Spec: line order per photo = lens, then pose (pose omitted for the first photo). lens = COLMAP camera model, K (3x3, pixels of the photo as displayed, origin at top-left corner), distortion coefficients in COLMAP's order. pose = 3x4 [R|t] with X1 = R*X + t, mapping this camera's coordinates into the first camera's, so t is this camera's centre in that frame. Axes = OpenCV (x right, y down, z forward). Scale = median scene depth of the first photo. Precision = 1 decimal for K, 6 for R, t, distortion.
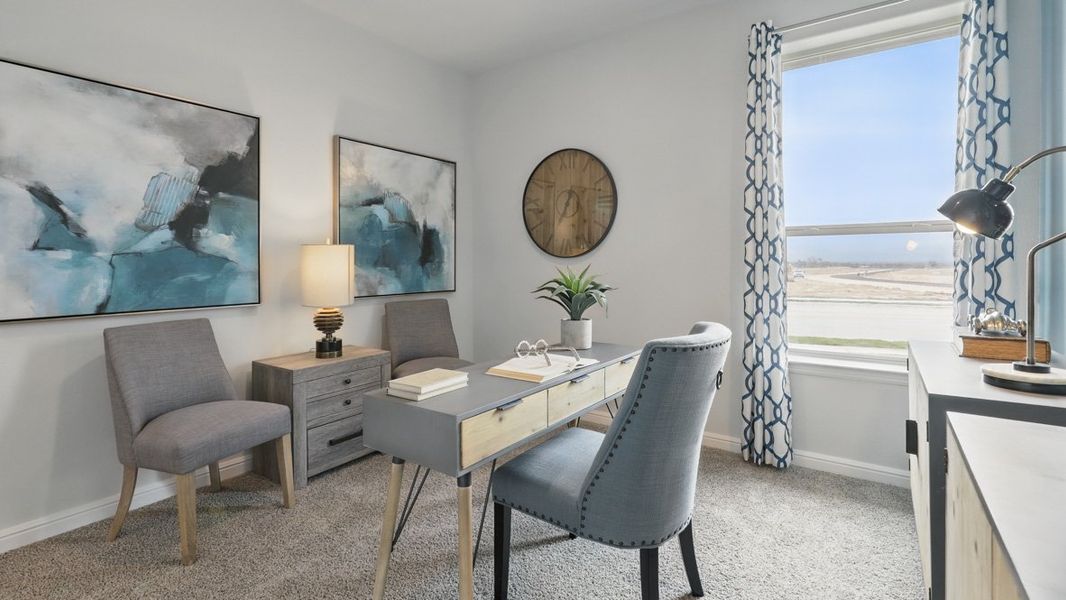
lens RADIAL K [[489.0, 0, 521.3], [0, 489.0, 259.5], [0, 0, 1]] dist [-0.000565, -0.001471]
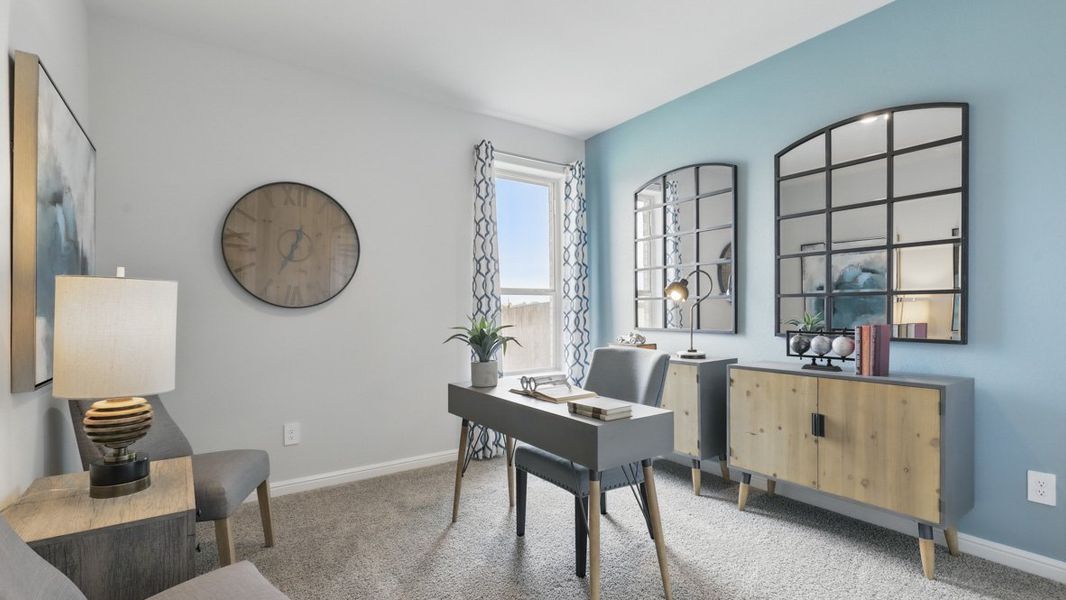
lens RADIAL K [[489.0, 0, 536.9], [0, 489.0, 306.5], [0, 0, 1]] dist [-0.000565, -0.001471]
pose [[0.311098, 0.012334, 0.950298, -0.632717], [0.002090, 0.999904, -0.013662, 0.006463], [-0.950375, 0.006237, 0.311043, 0.347622]]
